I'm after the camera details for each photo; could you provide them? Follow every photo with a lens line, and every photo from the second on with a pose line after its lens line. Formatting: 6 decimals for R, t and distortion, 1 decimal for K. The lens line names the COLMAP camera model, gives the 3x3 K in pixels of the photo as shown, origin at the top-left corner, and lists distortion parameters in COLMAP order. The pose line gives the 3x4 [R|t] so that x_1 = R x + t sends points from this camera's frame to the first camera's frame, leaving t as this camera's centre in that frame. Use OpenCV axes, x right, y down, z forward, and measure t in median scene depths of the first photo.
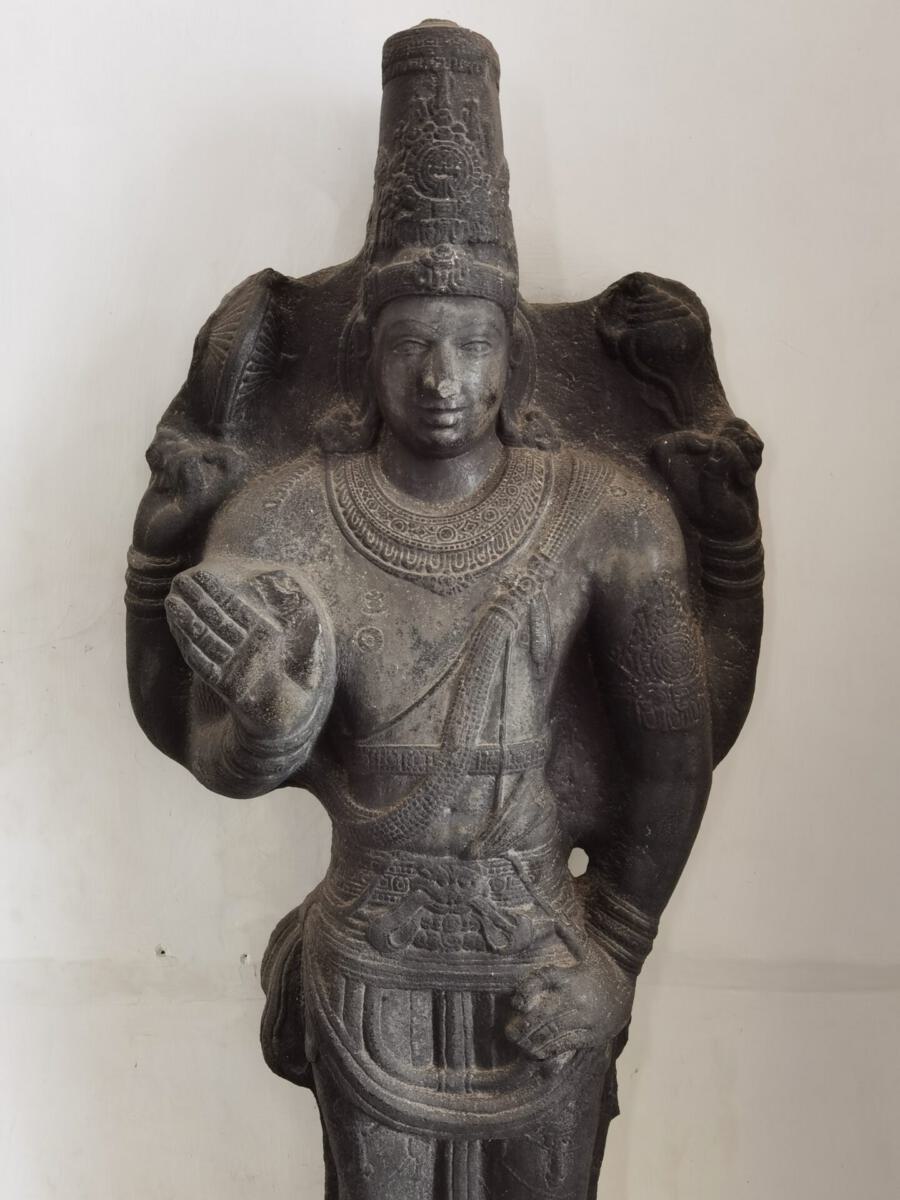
lens RADIAL K [[1262.6, 0, 450.9], [0, 1262.6, 608.4], [0, 0, 1]] dist [0.143119, -0.749270]
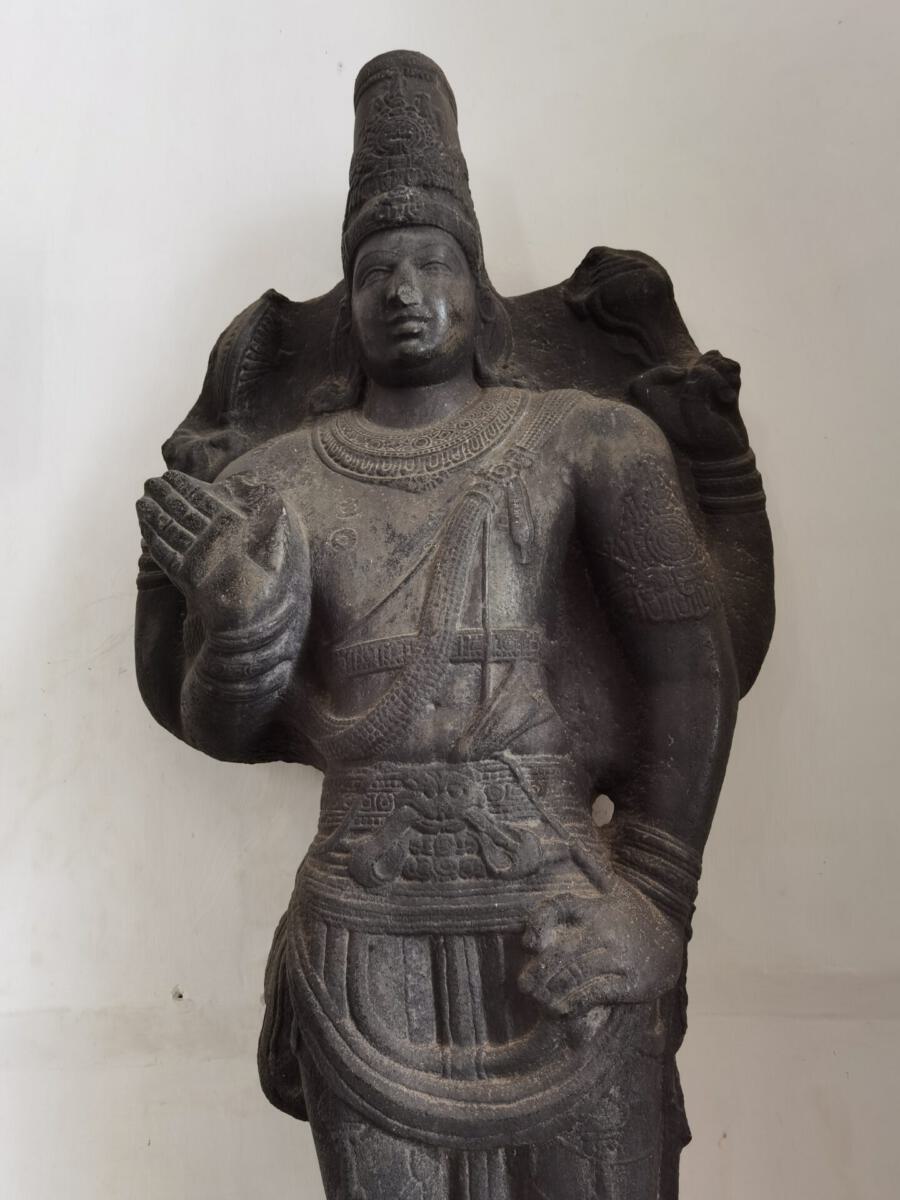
lens RADIAL K [[928.6, 0, 448.5], [0, 928.6, 640.9], [0, 0, 1]] dist [-0.004004, 0.034021]
pose [[0.987197, -0.092317, -0.130076, 0.097574], [0.038537, 0.929376, -0.367118, 0.352150], [0.154780, 0.357405, 0.921034, 0.380166]]
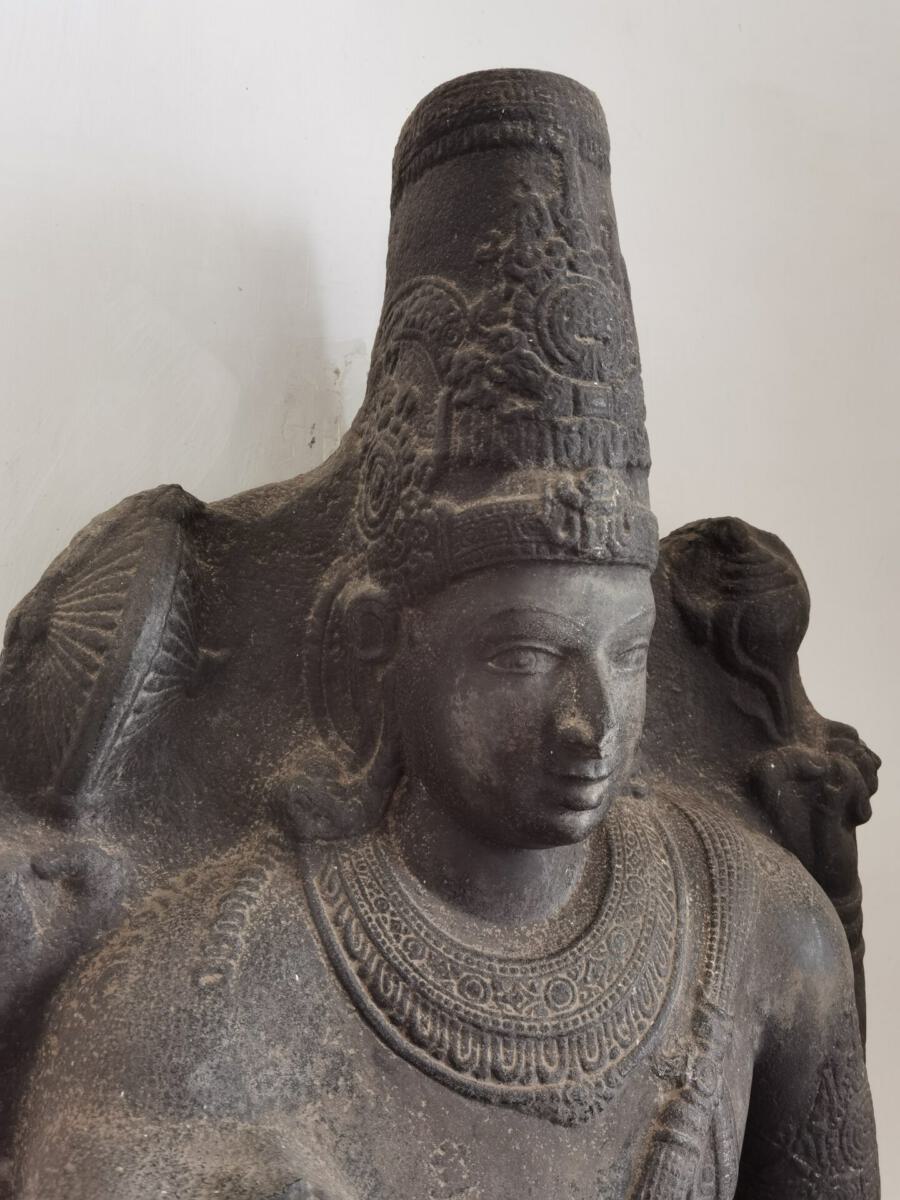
lens RADIAL K [[941.7, 0, 423.7], [0, 941.7, 611.8], [0, 0, 1]] dist [-0.003700, 0.002087]
pose [[0.914456, -0.004756, 0.404657, -0.212608], [0.047636, 0.994244, -0.095965, -0.181558], [-0.401871, 0.107032, 0.909419, 0.640000]]
